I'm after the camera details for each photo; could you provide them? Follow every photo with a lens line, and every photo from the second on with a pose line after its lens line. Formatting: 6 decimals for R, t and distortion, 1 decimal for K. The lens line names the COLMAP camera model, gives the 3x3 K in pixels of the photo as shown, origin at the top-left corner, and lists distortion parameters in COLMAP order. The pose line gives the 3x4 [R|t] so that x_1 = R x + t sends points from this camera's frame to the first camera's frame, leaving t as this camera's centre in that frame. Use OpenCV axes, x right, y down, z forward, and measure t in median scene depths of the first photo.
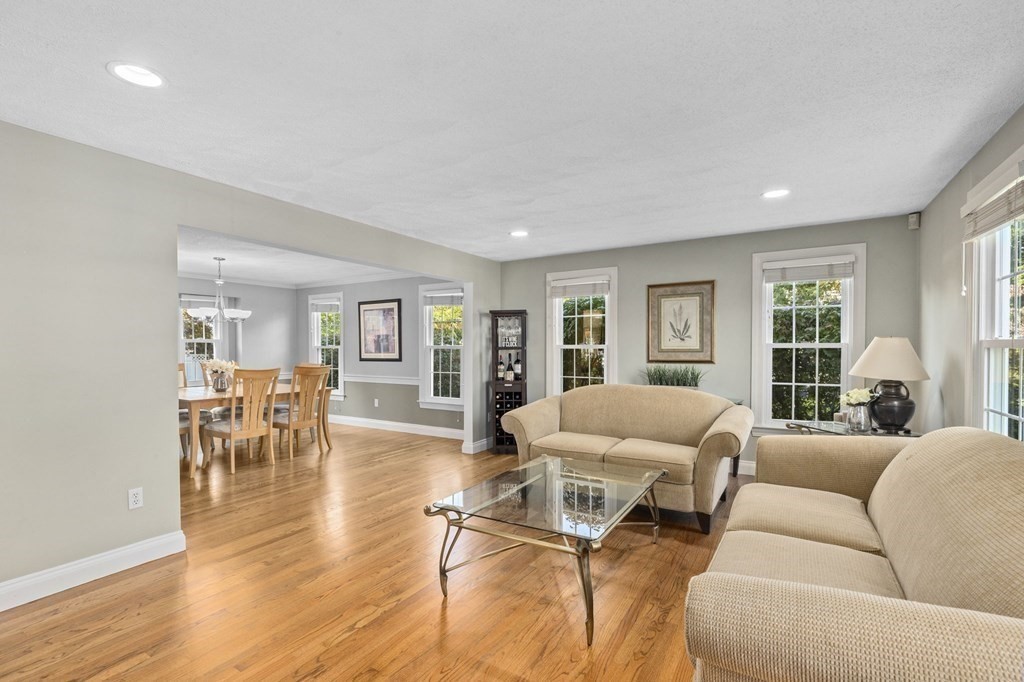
lens RADIAL K [[465.4, 0, 512.9], [0, 465.4, 350.1], [0, 0, 1]] dist [0.005461, 0.001041]
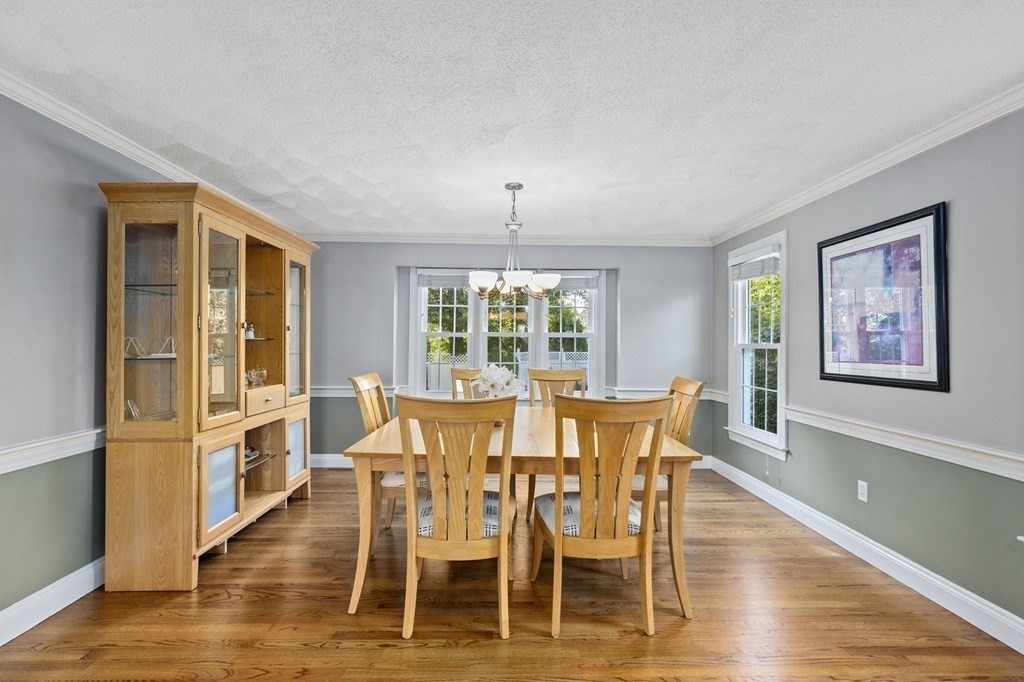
lens RADIAL K [[465.4, 0, 508.4], [0, 465.4, 341.2], [0, 0, 1]] dist [0.005461, 0.001041]
pose [[0.520307, 0.004113, -0.853970, -0.045798], [-0.020735, 0.999754, -0.007818, -0.001056], [0.853728, 0.021775, 0.520264, 0.218017]]
